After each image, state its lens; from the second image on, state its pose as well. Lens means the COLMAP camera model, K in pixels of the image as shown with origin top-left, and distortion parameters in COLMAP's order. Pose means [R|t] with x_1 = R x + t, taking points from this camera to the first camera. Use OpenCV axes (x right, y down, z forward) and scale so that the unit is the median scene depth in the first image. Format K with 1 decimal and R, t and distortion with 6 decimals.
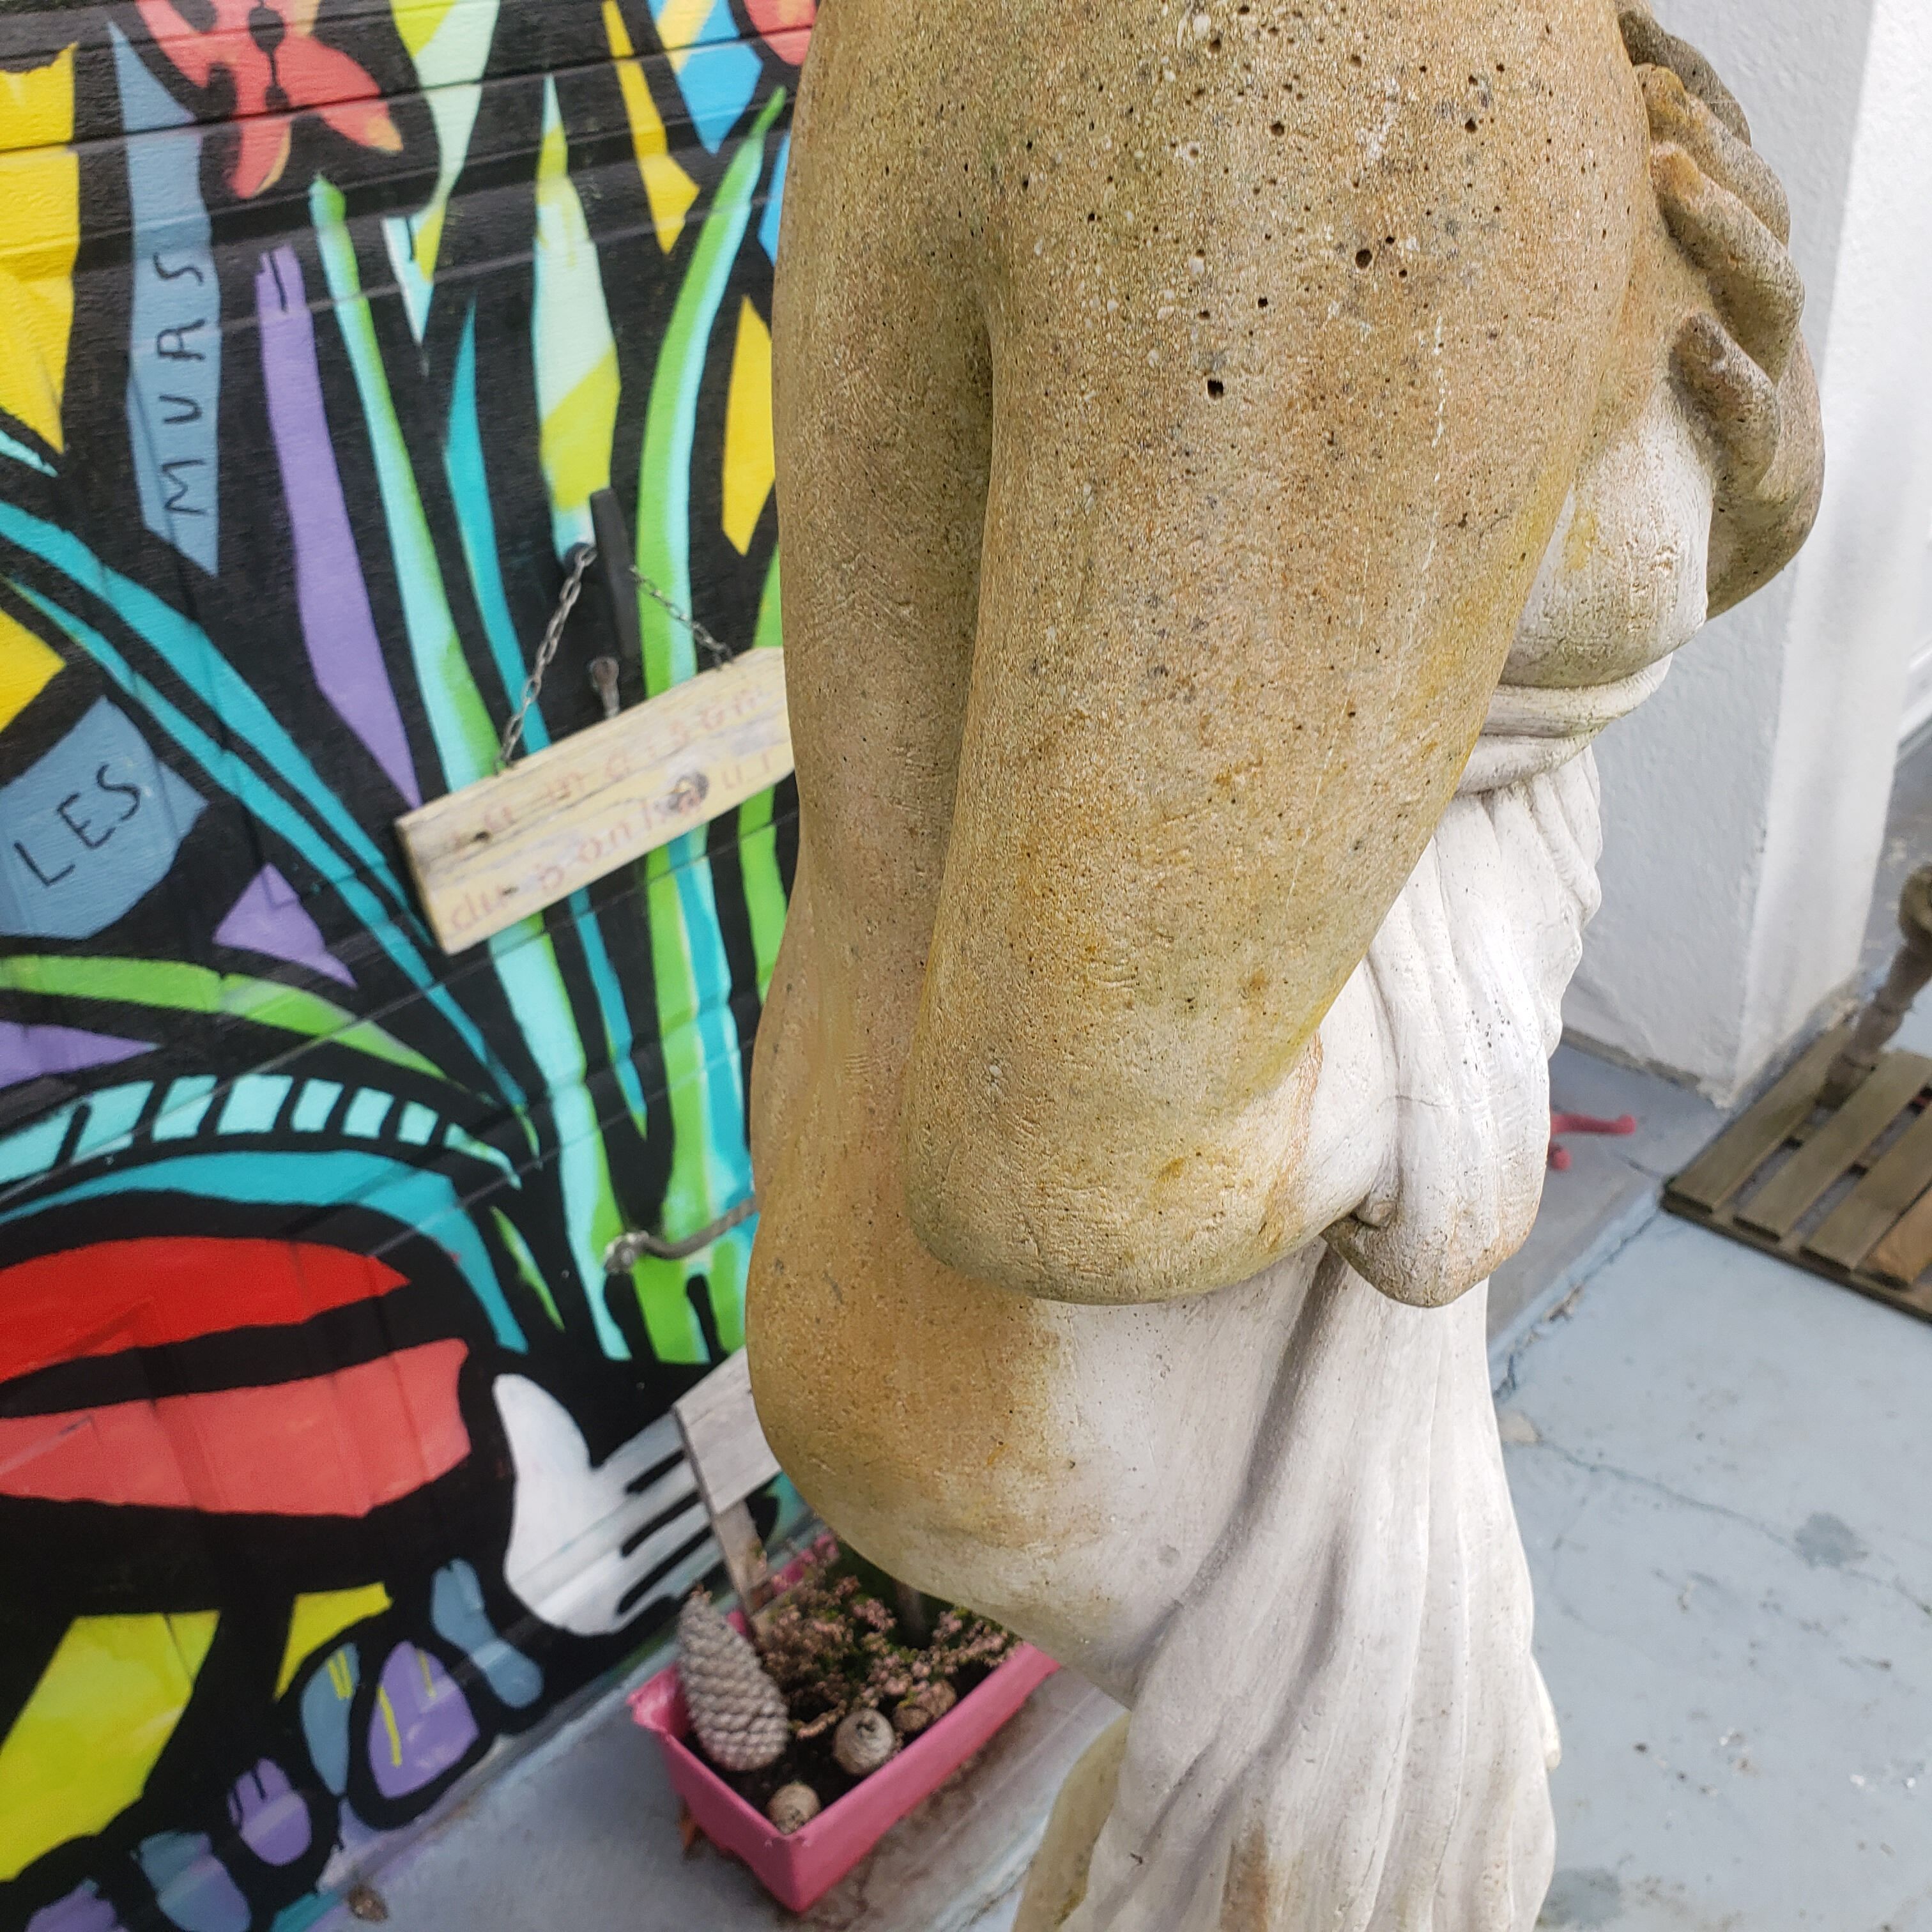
lens RADIAL K [[2024.8, 0, 973.9], [0, 2024.8, 901.9], [0, 0, 1]] dist [0.005471, 0.009612]
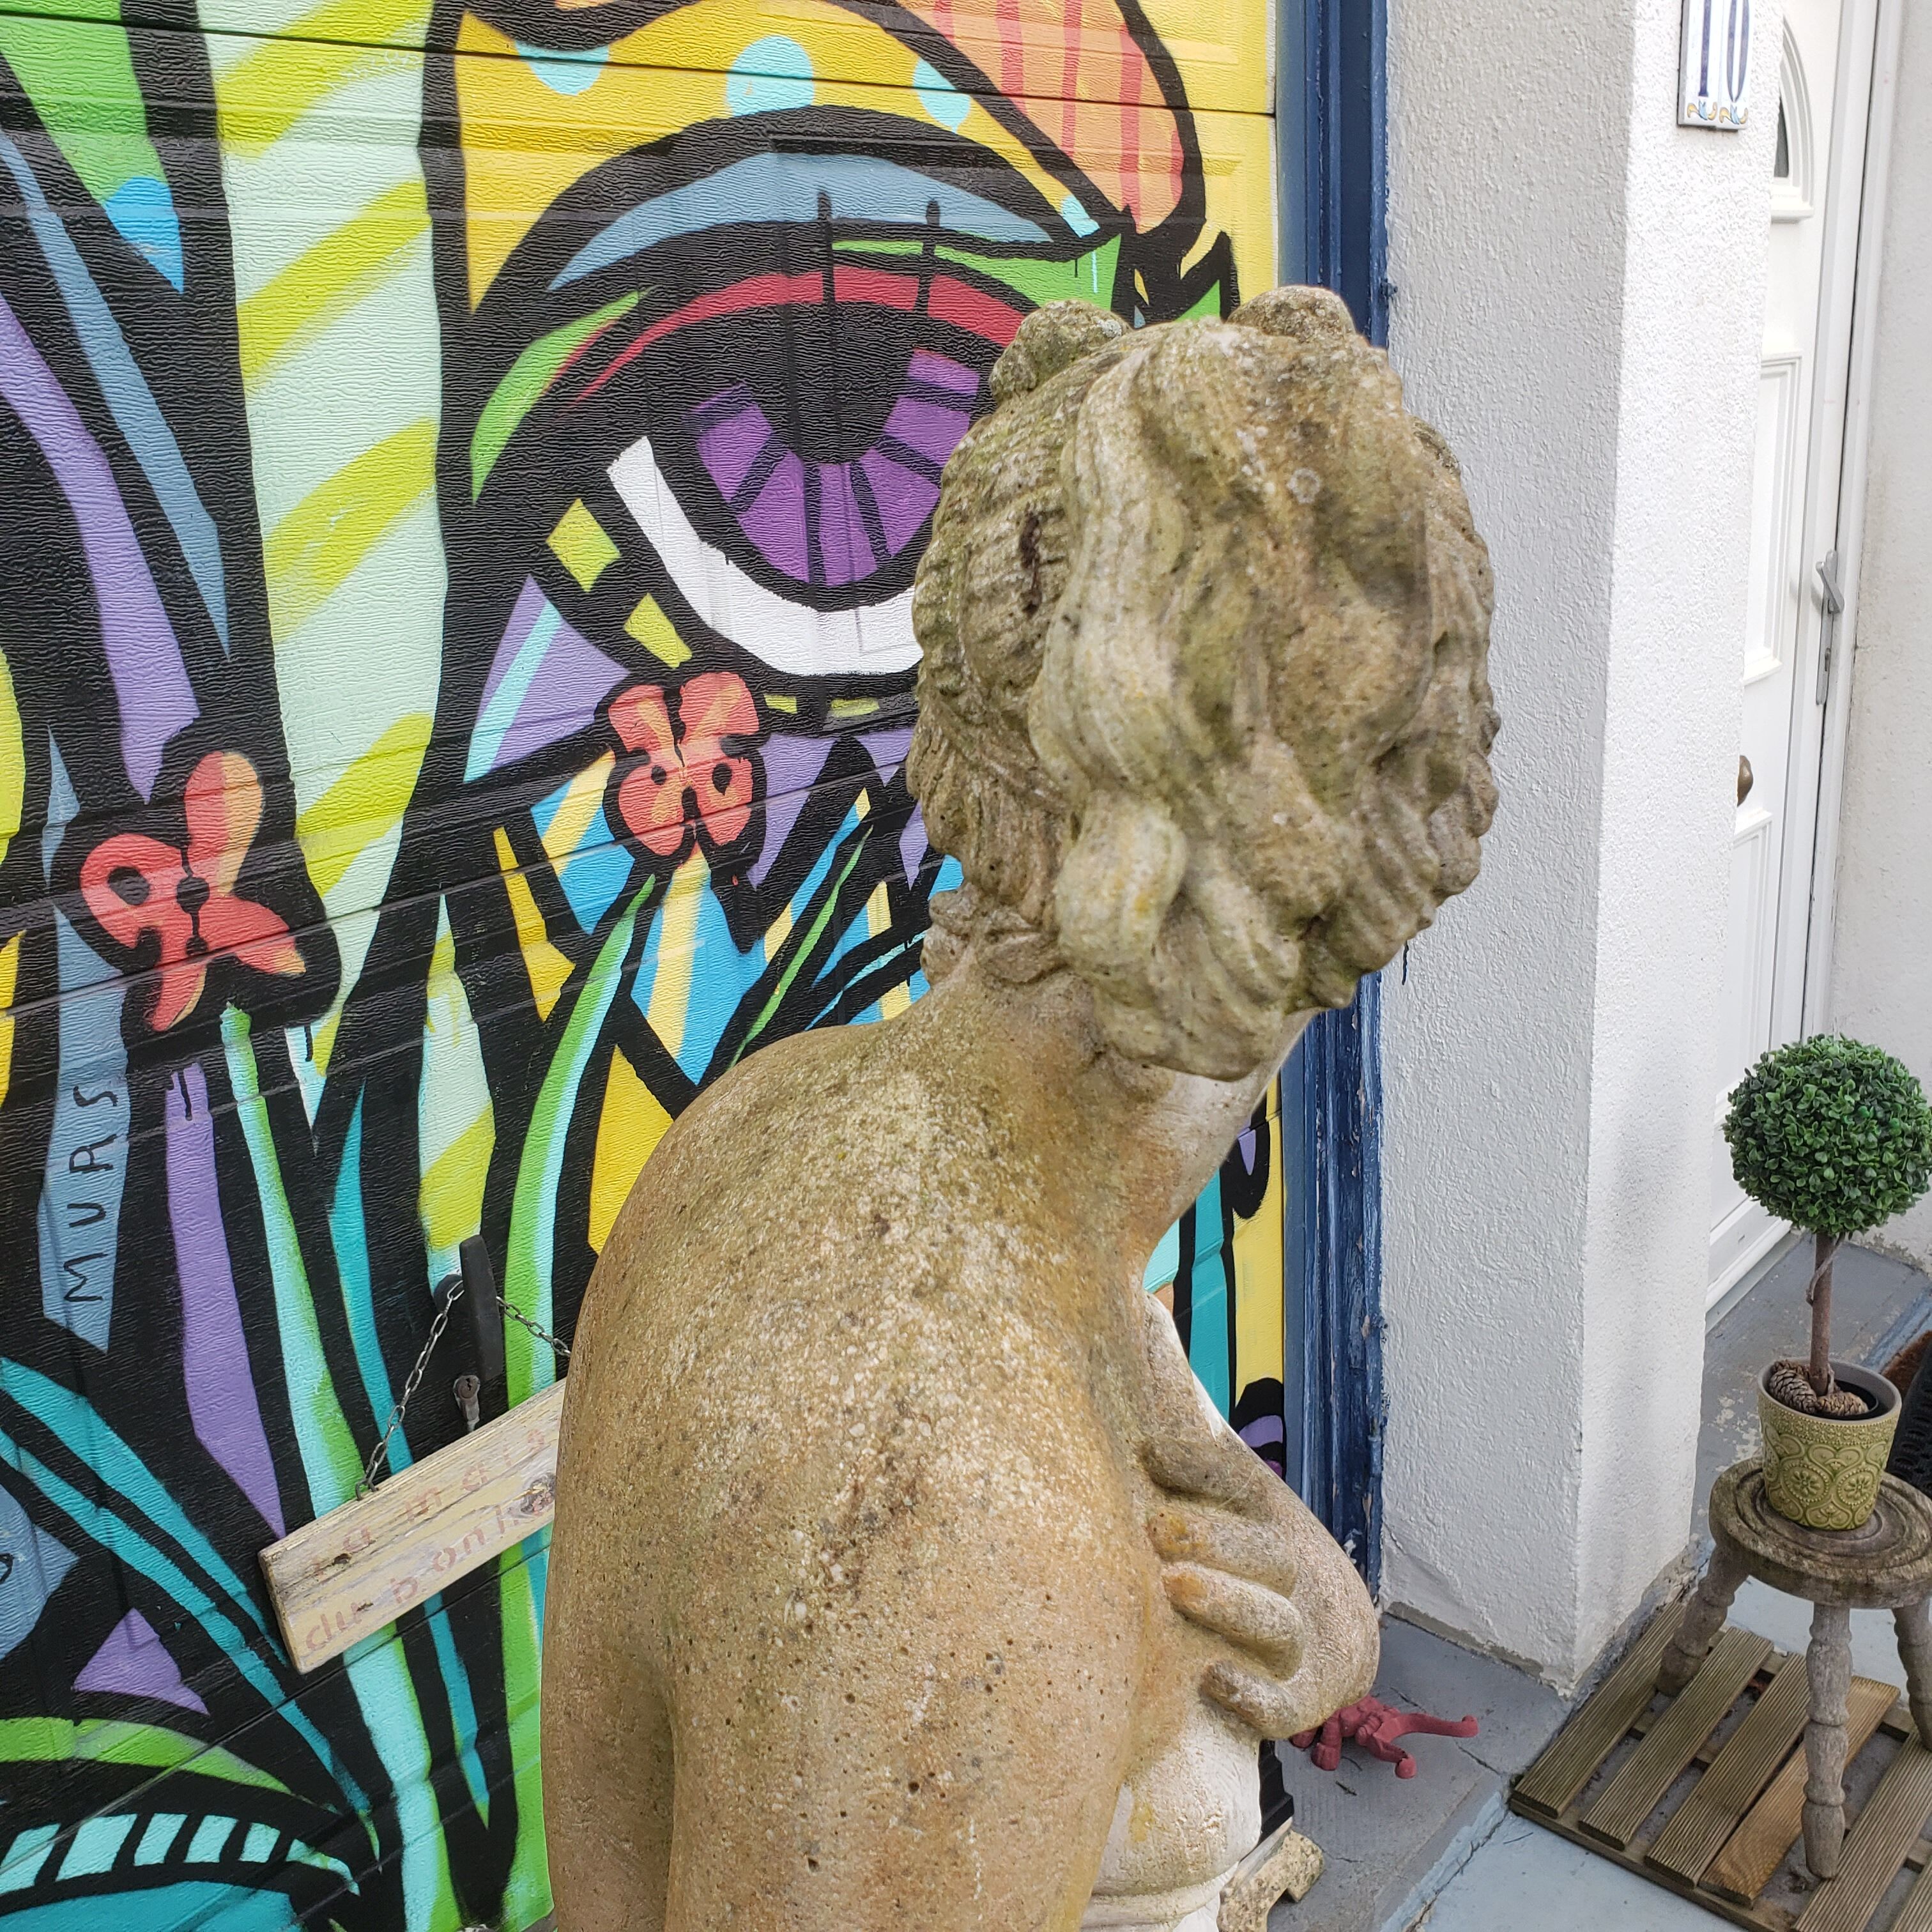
lens RADIAL K [[1982.6, 0, 970.5], [0, 1982.6, 927.0], [0, 0, 1]] dist [0.006008, 0.037027]
pose [[0.998956, 0.007152, 0.045127, 0.041519], [0.002368, 0.978243, -0.207447, -0.153963], [-0.045629, 0.207337, 0.977205, -0.116511]]
